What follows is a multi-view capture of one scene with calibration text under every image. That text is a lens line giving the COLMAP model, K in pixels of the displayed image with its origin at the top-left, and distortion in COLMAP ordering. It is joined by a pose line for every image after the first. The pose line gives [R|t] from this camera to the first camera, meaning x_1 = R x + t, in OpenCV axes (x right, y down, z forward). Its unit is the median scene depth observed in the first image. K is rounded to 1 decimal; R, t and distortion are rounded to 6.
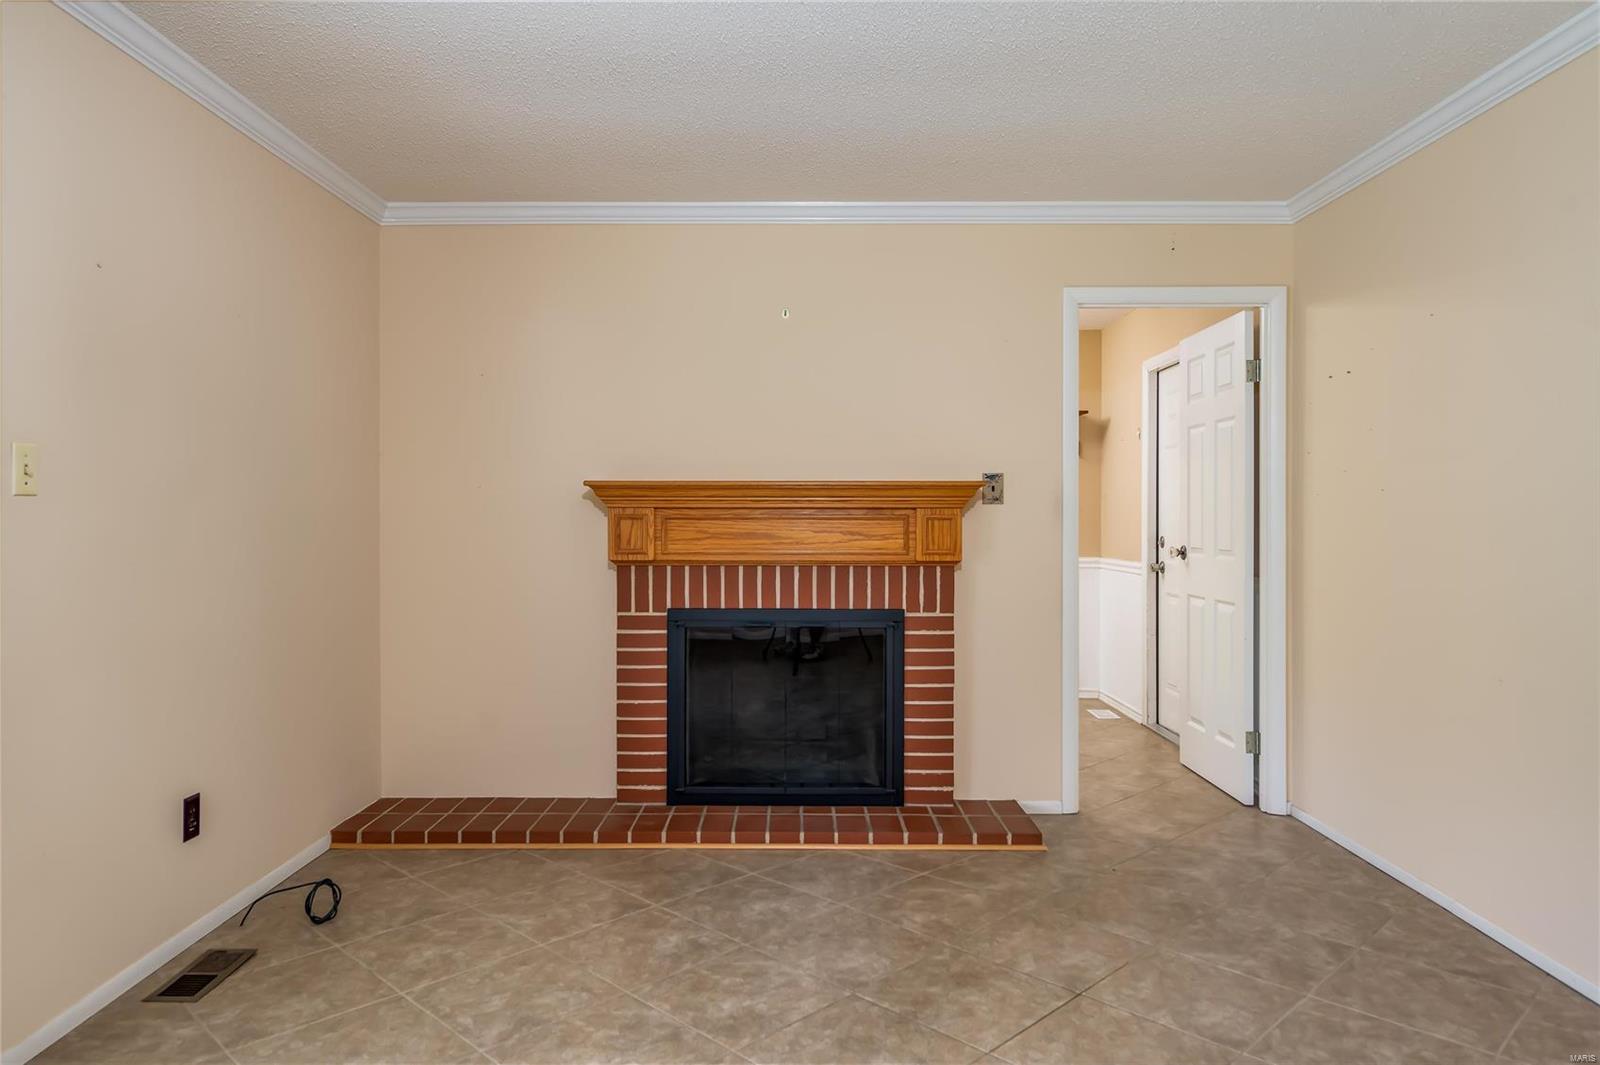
lens RADIAL K [[1055.6, 0, 806.2], [0, 1055.6, 525.6], [0, 0, 1]] dist [0.003155, 0.003578]
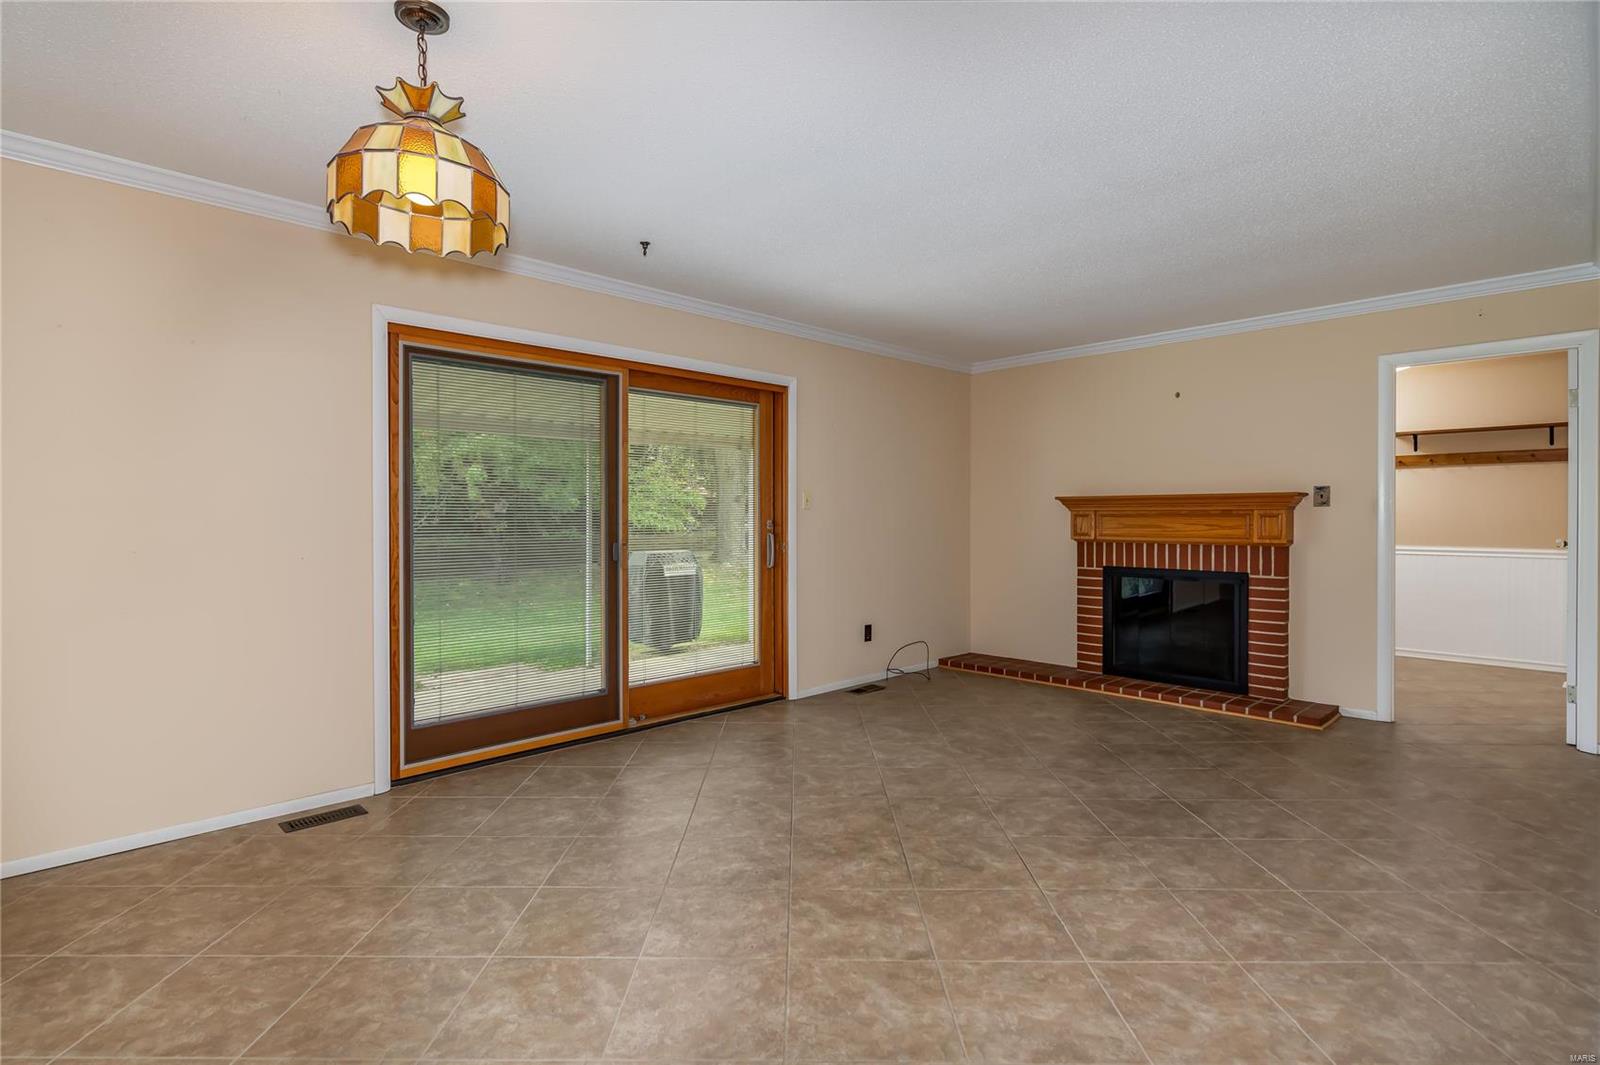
lens RADIAL K [[791.3, 0, 791.1], [0, 791.3, 526.7], [0, 0, 1]] dist [0.003068, 0.000069]
pose [[0.698877, 0.006645, -0.715211, 0.467729], [-0.000595, 0.999962, 0.008709, -0.000955], [0.715242, -0.005661, 0.698854, -0.338940]]
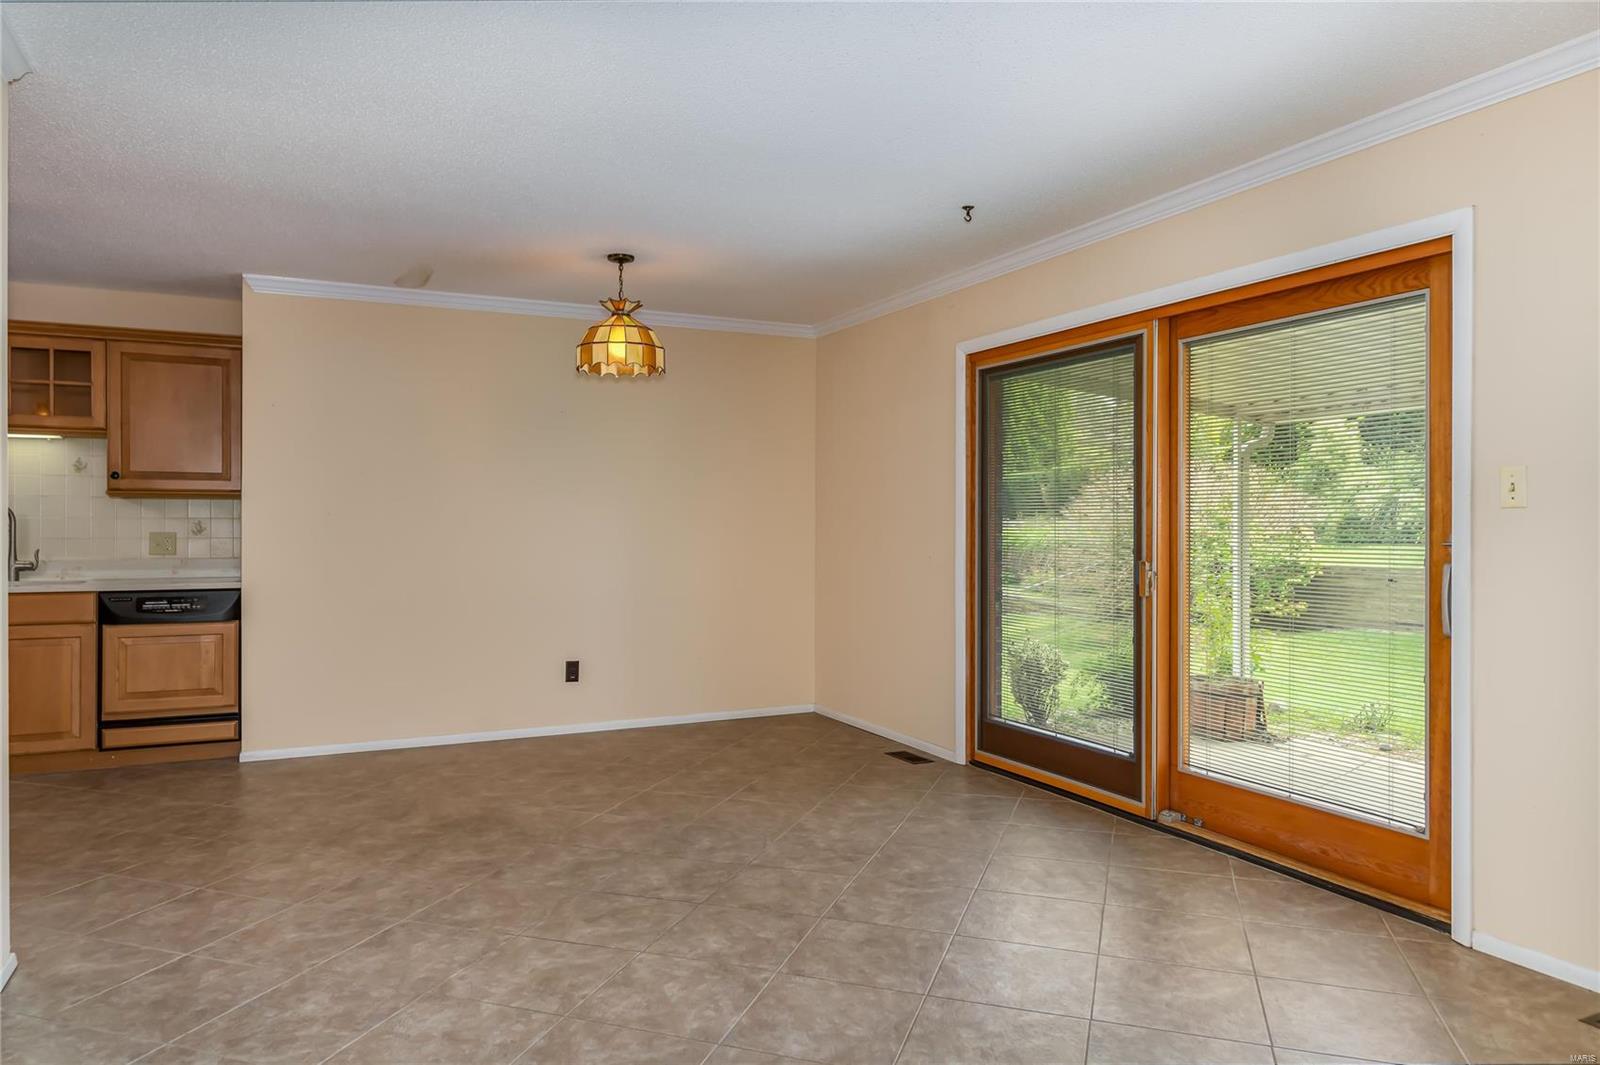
lens RADIAL K [[1055.6, 0, 794.5], [0, 1055.6, 529.5], [0, 0, 1]] dist [0.003155, 0.003578]
pose [[-0.900474, -0.001211, -0.434908, 0.315495], [-0.005144, 0.999956, 0.007867, -0.007184], [0.434879, 0.009321, -0.900441, 0.964175]]
